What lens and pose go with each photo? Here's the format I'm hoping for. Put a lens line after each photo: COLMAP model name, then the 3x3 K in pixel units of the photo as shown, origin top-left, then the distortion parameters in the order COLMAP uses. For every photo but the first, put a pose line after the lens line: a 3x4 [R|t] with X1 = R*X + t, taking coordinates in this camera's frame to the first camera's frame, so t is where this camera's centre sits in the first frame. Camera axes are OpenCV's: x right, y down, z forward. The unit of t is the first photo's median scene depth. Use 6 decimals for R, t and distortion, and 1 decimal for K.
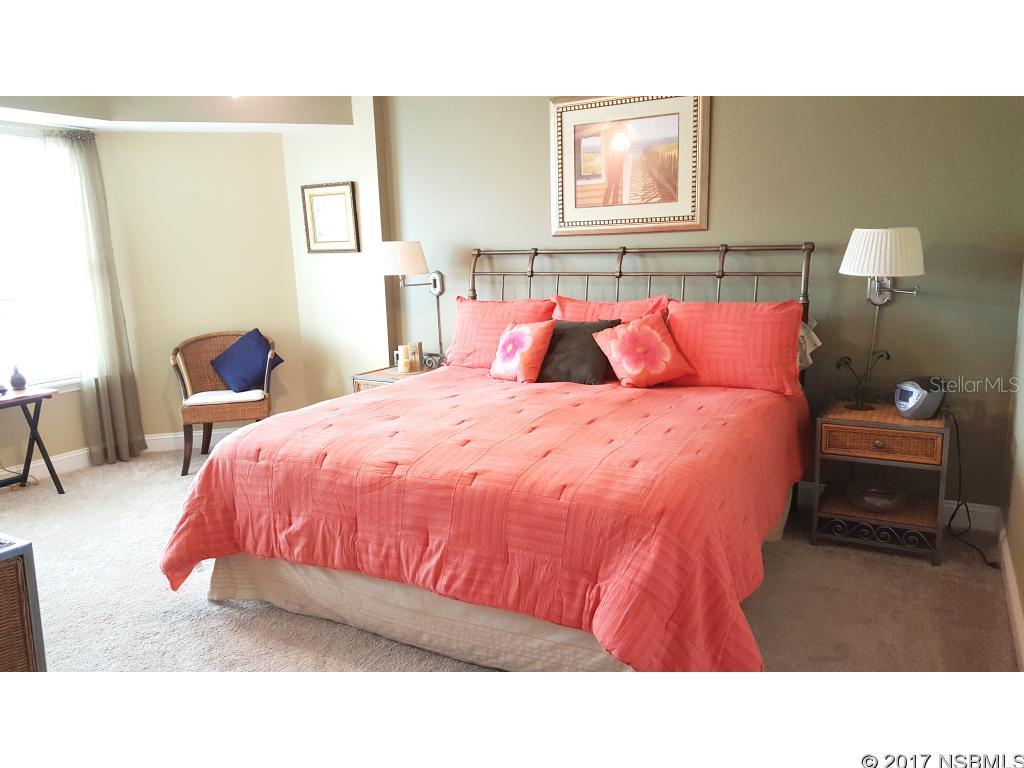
lens RADIAL K [[737.6, 0, 510.7], [0, 737.6, 384.1], [0, 0, 1]] dist [0.000241, -0.000733]
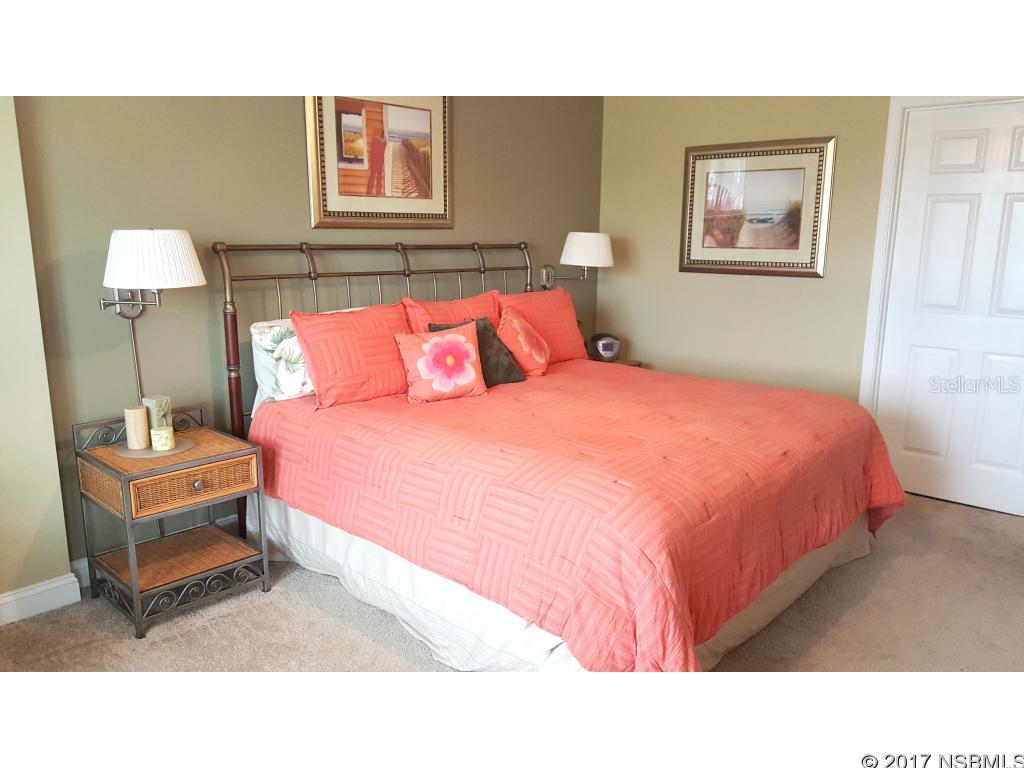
lens RADIAL K [[737.6, 0, 511.0], [0, 737.6, 382.5], [0, 0, 1]] dist [0.000241, -0.000733]
pose [[0.217843, -0.161963, 0.962451, -0.724372], [0.174209, 0.976751, 0.124939, -0.106028], [-0.960310, 0.140451, 0.240993, 0.663531]]
